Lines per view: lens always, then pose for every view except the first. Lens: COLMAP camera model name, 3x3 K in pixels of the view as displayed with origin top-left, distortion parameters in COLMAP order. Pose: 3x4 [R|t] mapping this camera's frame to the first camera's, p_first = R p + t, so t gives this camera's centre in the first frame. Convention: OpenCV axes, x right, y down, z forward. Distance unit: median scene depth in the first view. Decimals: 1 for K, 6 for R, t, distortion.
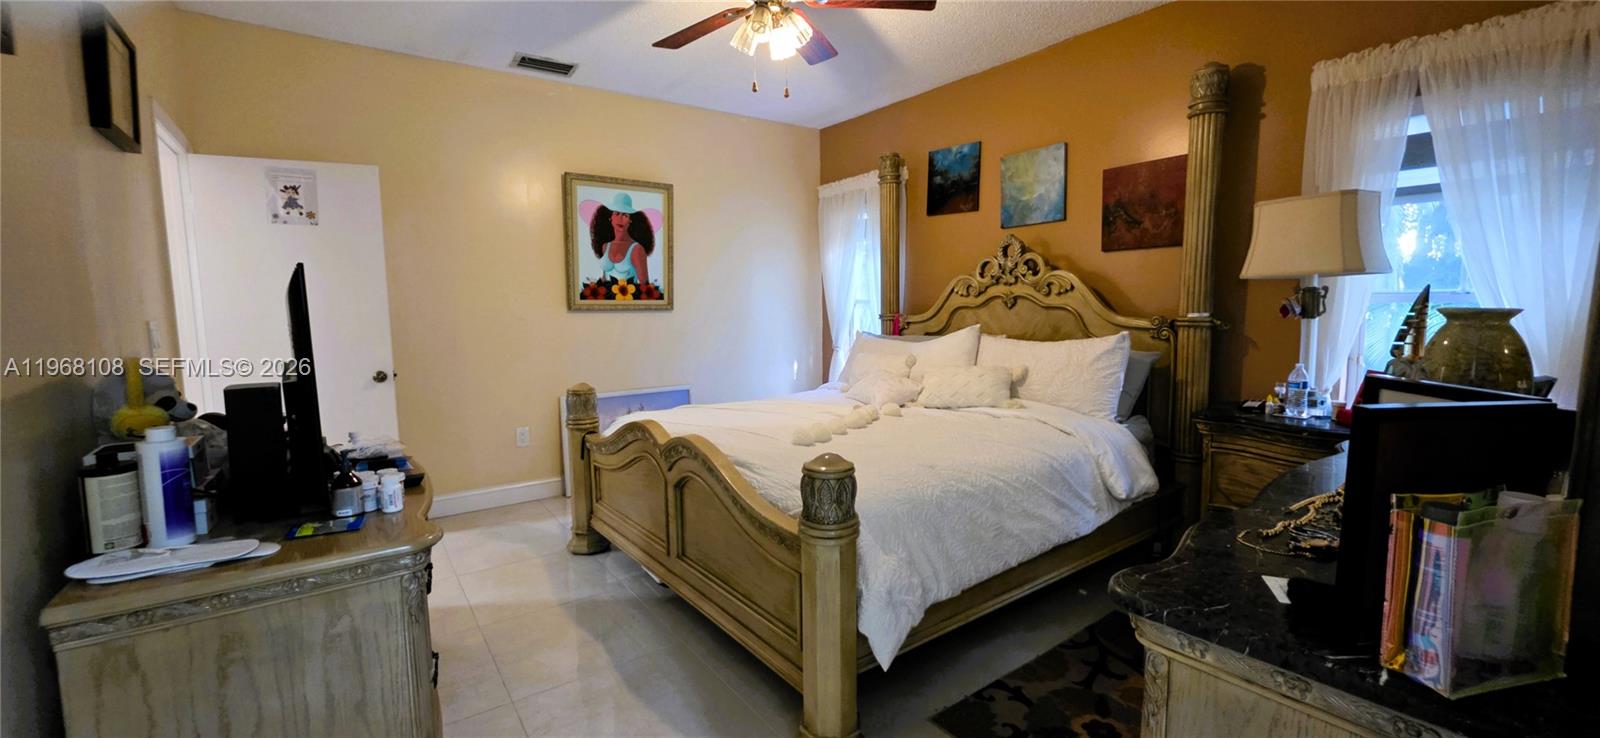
lens RADIAL K [[641.8, 0, 799.8], [0, 641.8, 361.7], [0, 0, 1]] dist [0.000275, 0.000935]
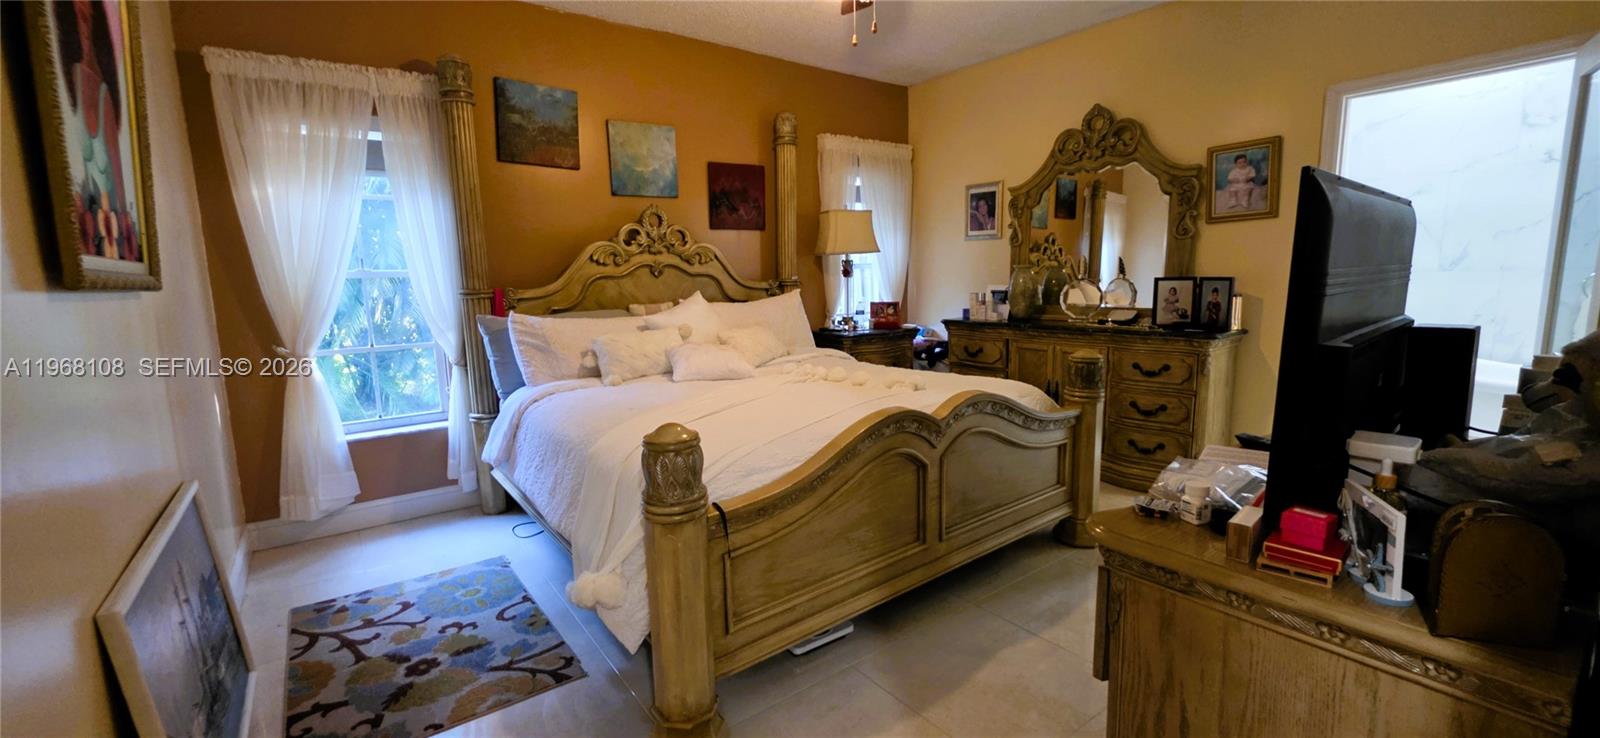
lens RADIAL K [[641.8, 0, 799.4], [0, 641.8, 369.2], [0, 0, 1]] dist [0.000275, 0.000935]
pose [[-0.022397, -0.130616, 0.991180, -0.711368], [0.123279, 0.983501, 0.132390, -0.045792], [-0.992119, 0.125156, -0.005925, 0.796077]]
